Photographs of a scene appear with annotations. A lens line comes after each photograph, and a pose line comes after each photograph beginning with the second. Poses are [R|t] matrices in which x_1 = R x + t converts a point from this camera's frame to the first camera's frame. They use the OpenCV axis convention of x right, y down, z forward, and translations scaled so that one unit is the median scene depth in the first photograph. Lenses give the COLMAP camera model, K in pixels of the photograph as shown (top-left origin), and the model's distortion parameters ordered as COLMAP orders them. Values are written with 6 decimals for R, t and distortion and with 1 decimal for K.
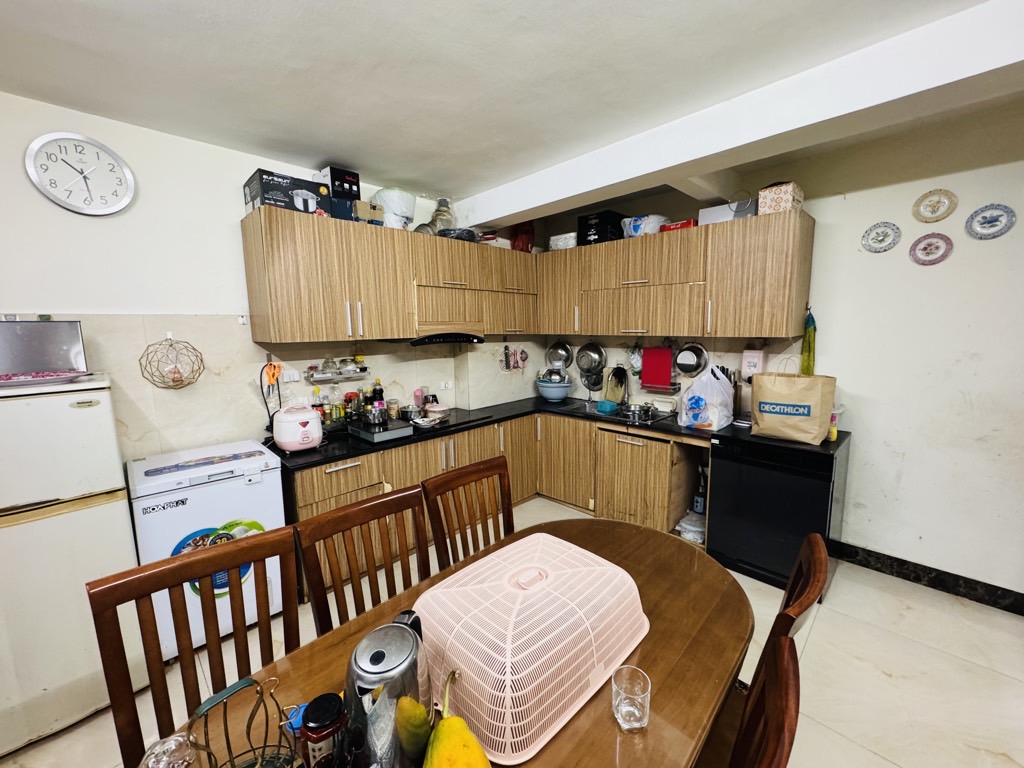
lens RADIAL K [[409.7, 0, 512.0], [0, 409.7, 384.0], [0, 0, 1]] dist [0.001659, 0.000054]
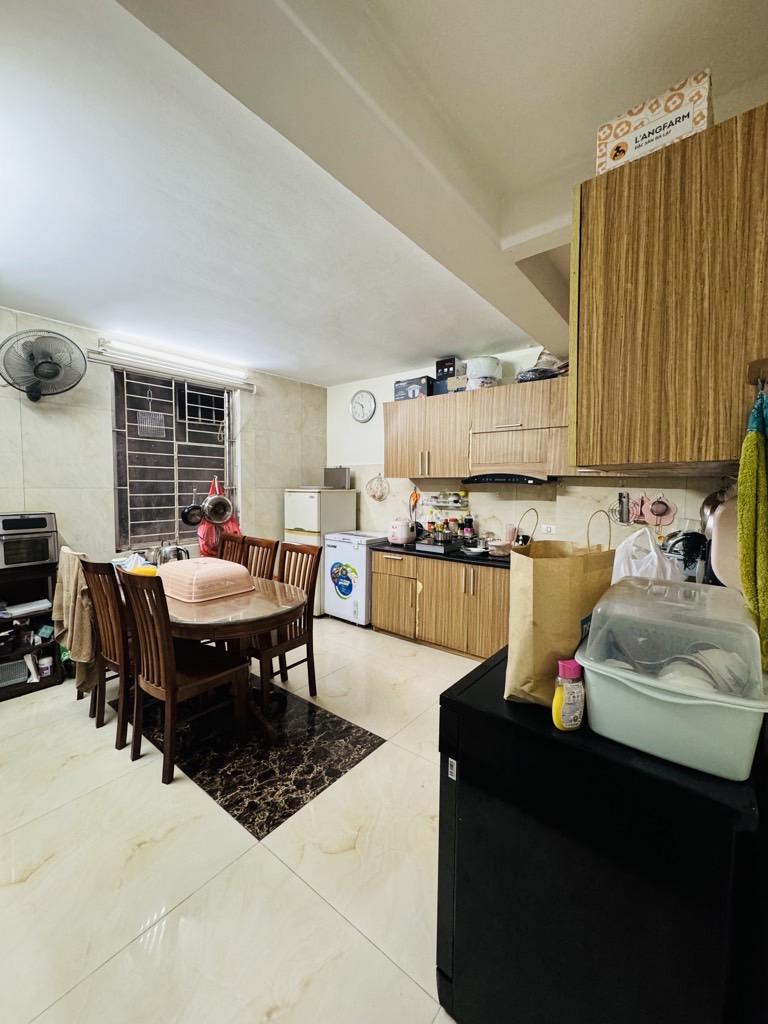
lens RADIAL K [[409.7, 0, 384.0], [0, 409.7, 512.0], [0, 0, 1]] dist [0.001659, 0.000054]
pose [[0.108589, 0.081628, -0.990730, 0.946806], [-0.145694, 0.987168, 0.065366, -0.055835], [0.983352, 0.137246, 0.119089, 0.641018]]
